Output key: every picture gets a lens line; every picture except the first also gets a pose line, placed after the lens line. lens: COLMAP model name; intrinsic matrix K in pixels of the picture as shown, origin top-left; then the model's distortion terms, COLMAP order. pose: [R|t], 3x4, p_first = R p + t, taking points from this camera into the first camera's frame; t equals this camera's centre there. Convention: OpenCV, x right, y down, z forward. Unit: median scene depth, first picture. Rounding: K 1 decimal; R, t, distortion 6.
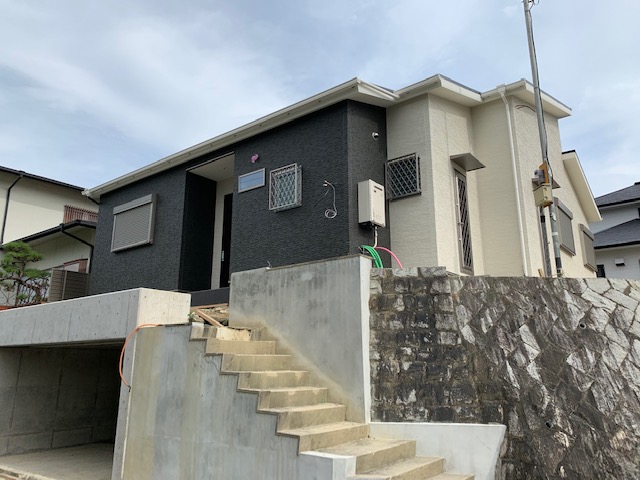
lens RADIAL K [[492.7, 0, 320.0], [0, 492.7, 240.0], [0, 0, 1]] dist [0.001992, -0.010480]
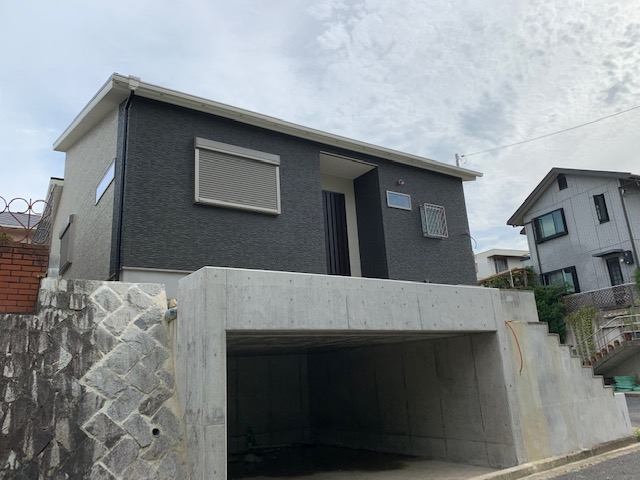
lens RADIAL K [[492.7, 0, 320.0], [0, 492.7, 240.0], [0, 0, 1]] dist [0.001992, -0.010480]
pose [[0.319444, 0.240018, 0.916704, -1.690415], [-0.176776, 0.965503, -0.191194, 0.300798], [-0.930970, -0.100975, 0.350853, 1.051396]]
